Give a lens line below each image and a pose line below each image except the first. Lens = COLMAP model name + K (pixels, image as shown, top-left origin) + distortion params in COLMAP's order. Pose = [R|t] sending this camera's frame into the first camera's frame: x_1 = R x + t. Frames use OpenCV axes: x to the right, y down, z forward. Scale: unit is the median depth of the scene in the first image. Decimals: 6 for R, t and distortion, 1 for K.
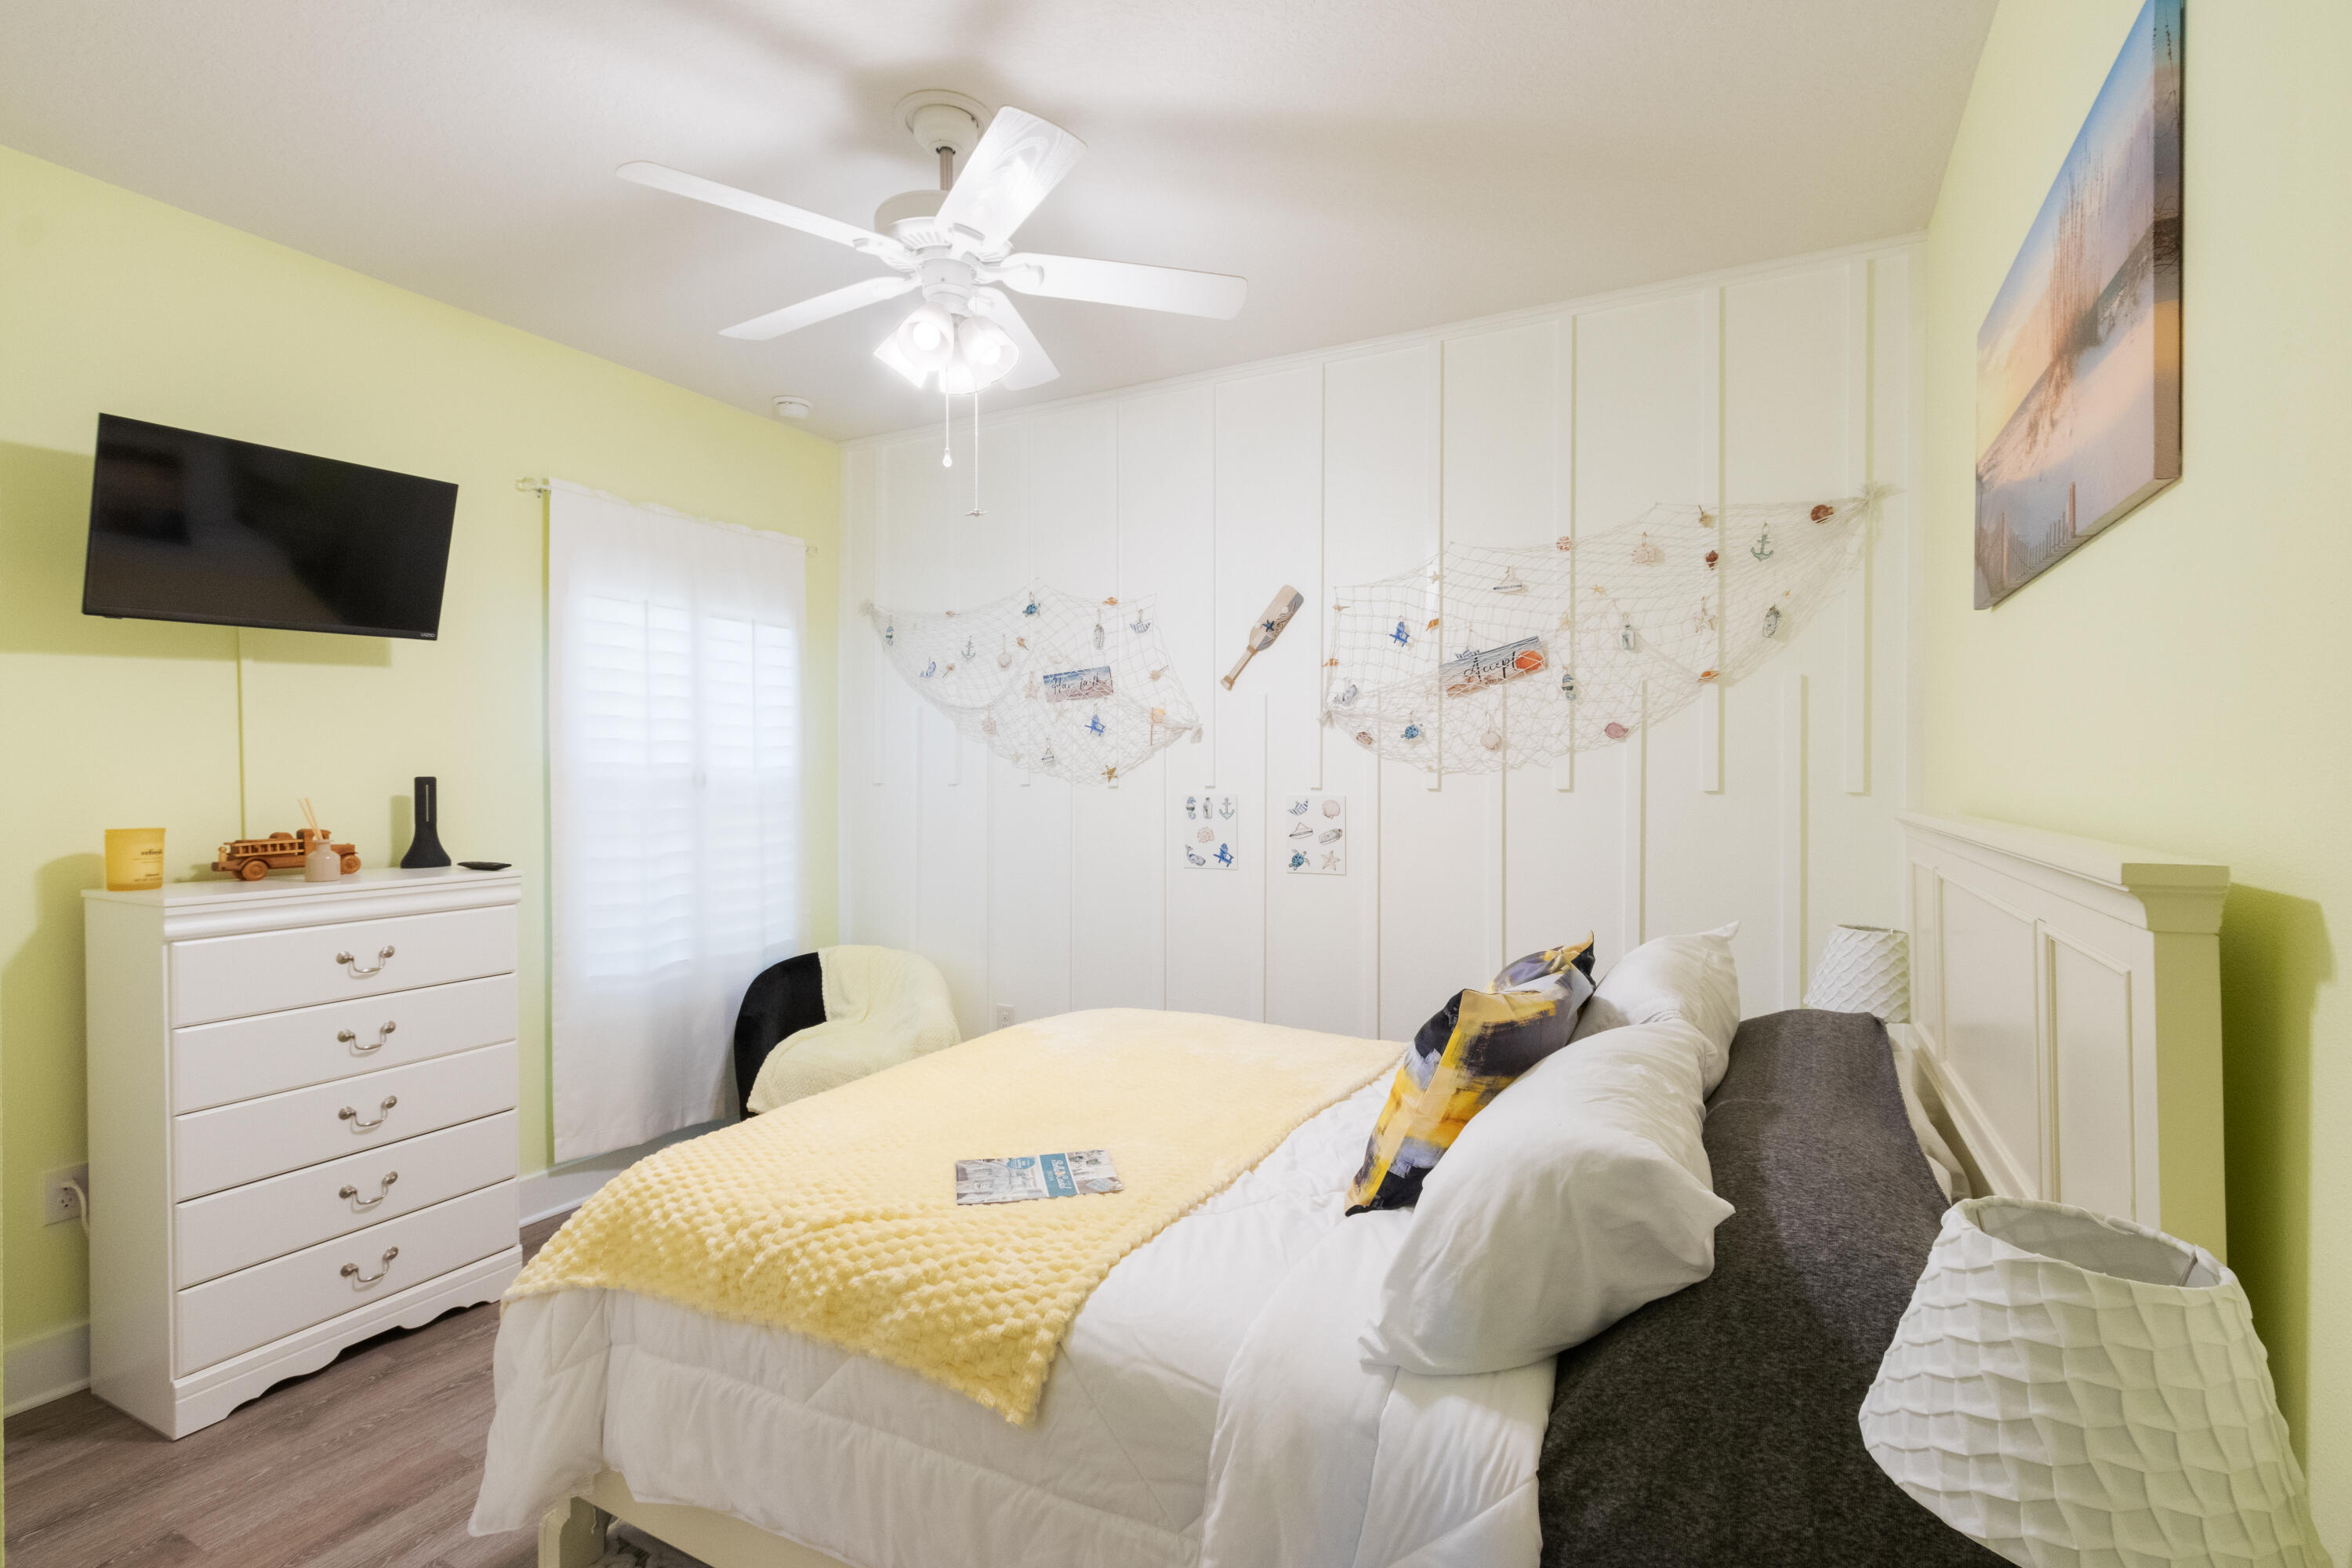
lens RADIAL K [[1095.0, 0, 1163.0], [0, 1095.0, 790.1], [0, 0, 1]] dist [0.002625, 0.000278]
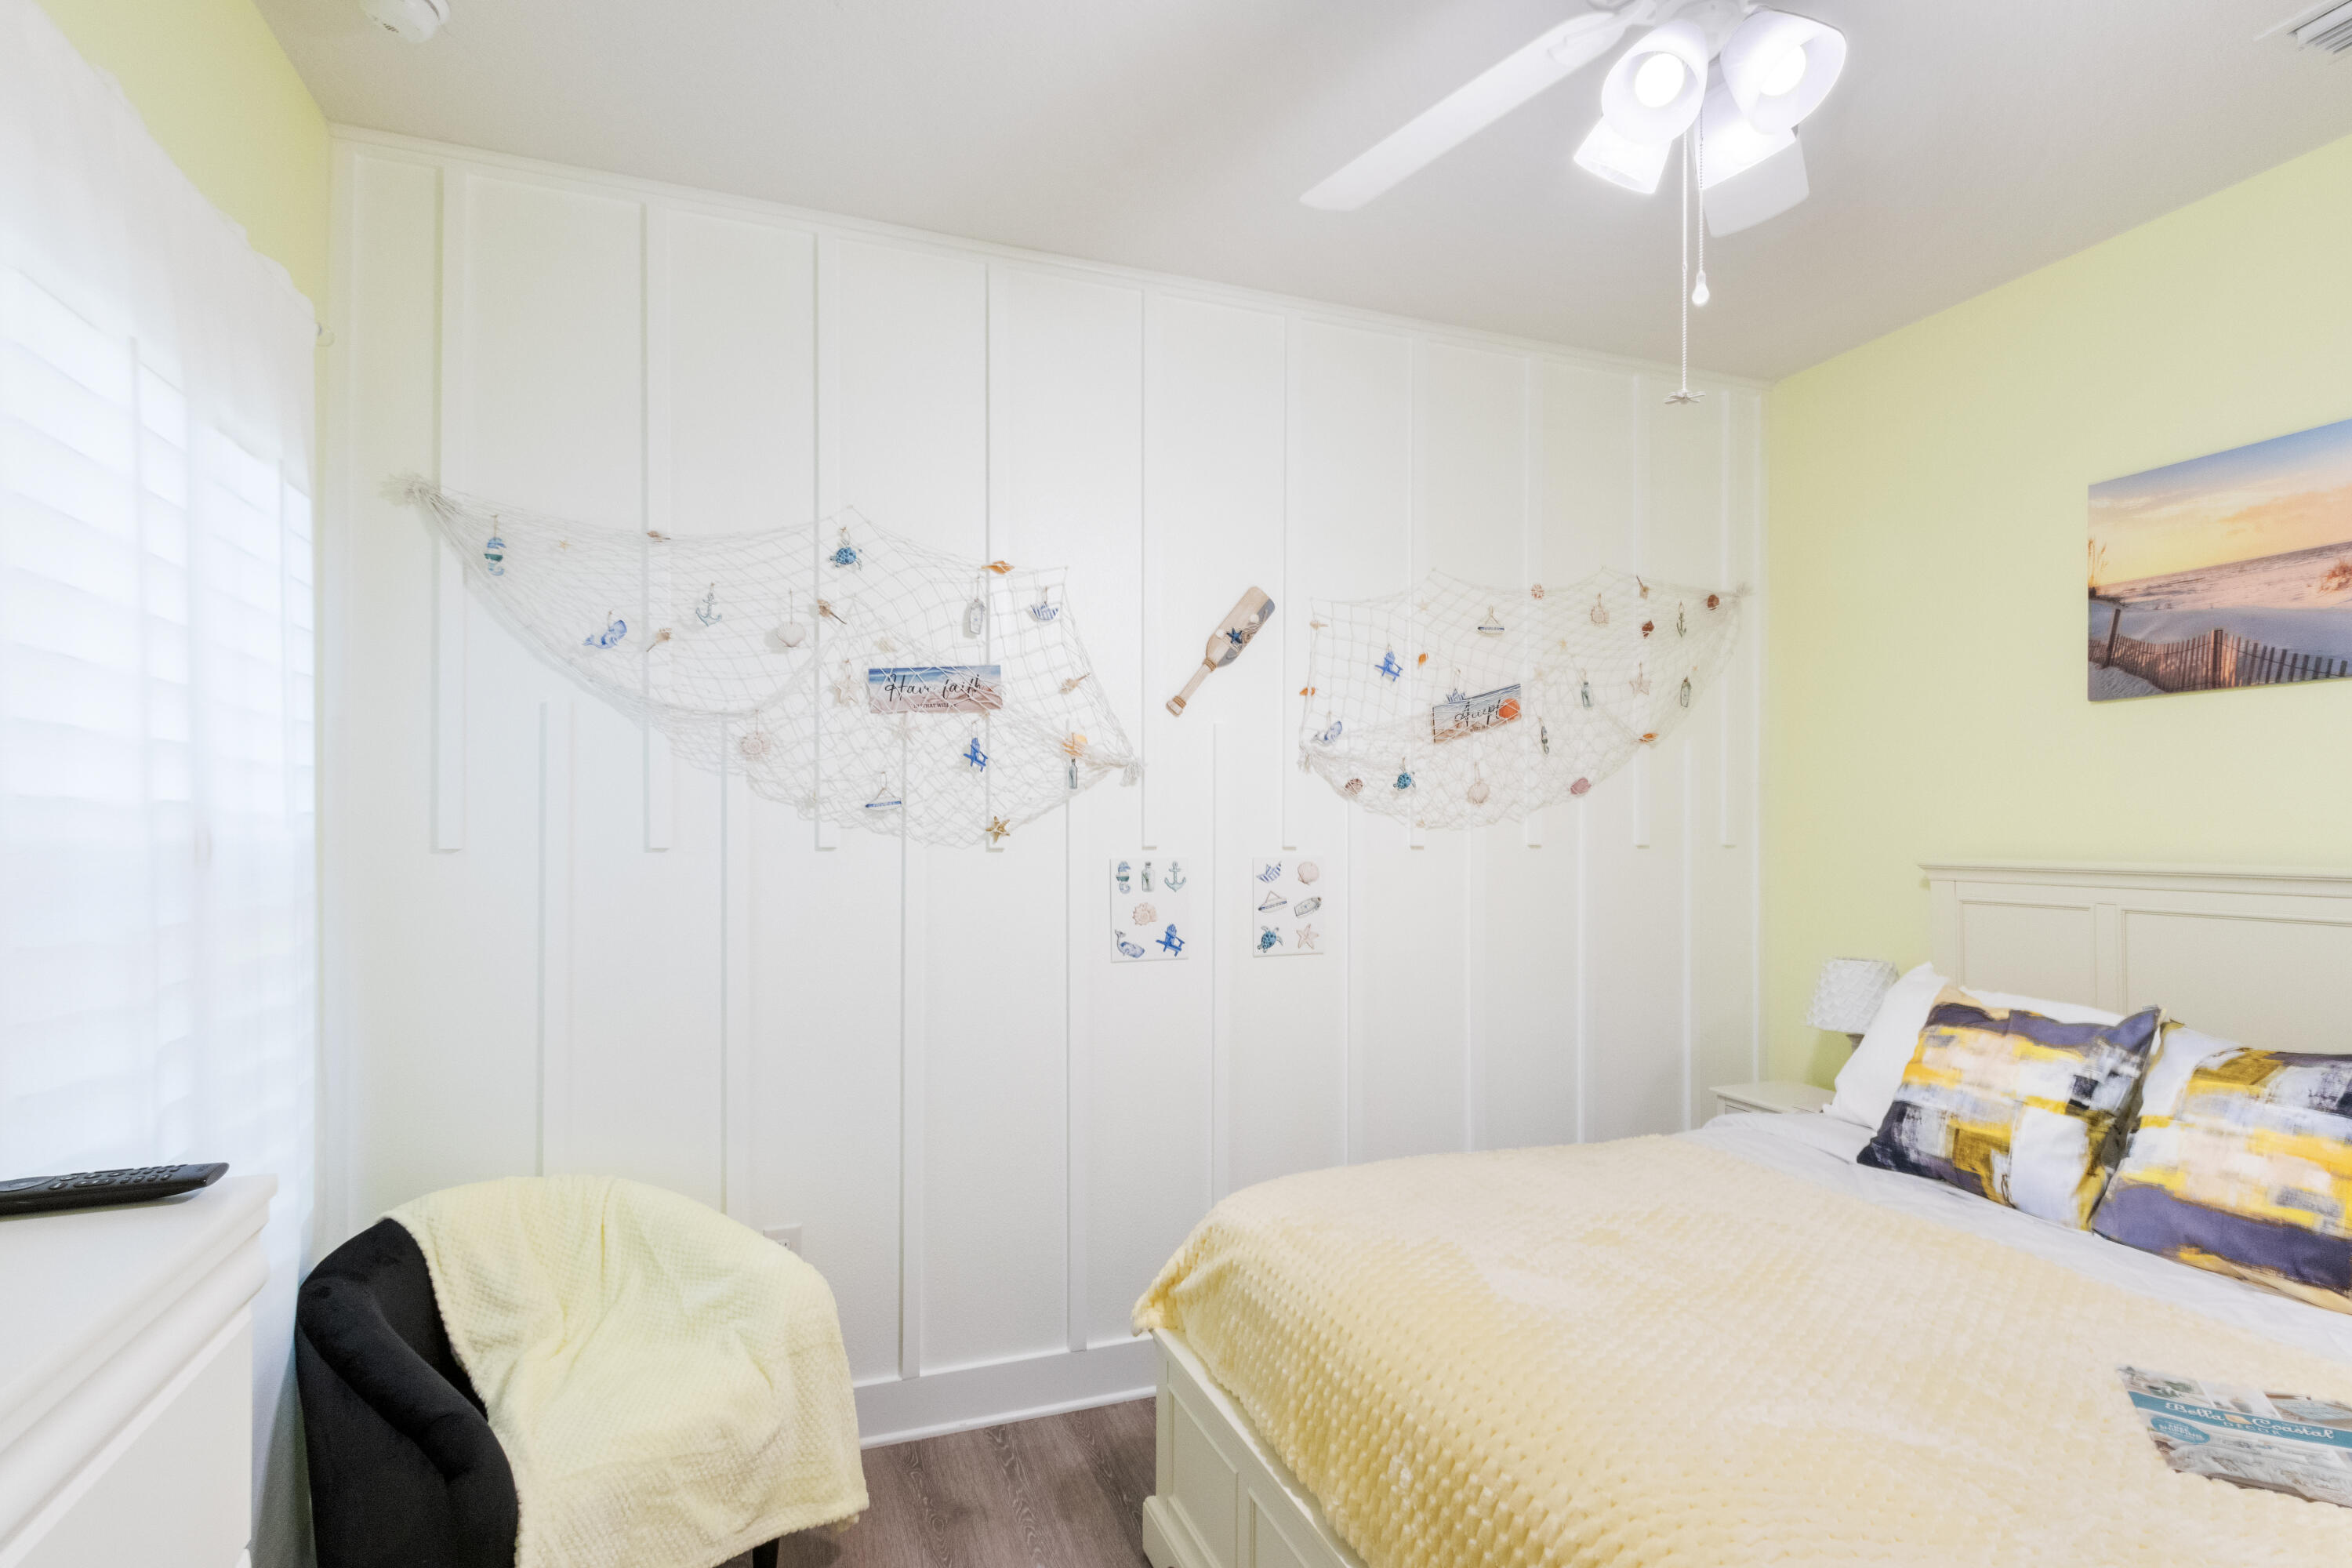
lens RADIAL K [[1133.8, 0, 1171.2], [0, 1133.8, 834.7], [0, 0, 1]] dist [0.002548, 0.000406]
pose [[0.660481, -0.005022, 0.750826, -0.514618], [0.011921, 0.999922, -0.003799, -0.008377], [-0.750748, 0.011460, 0.660489, 0.499351]]
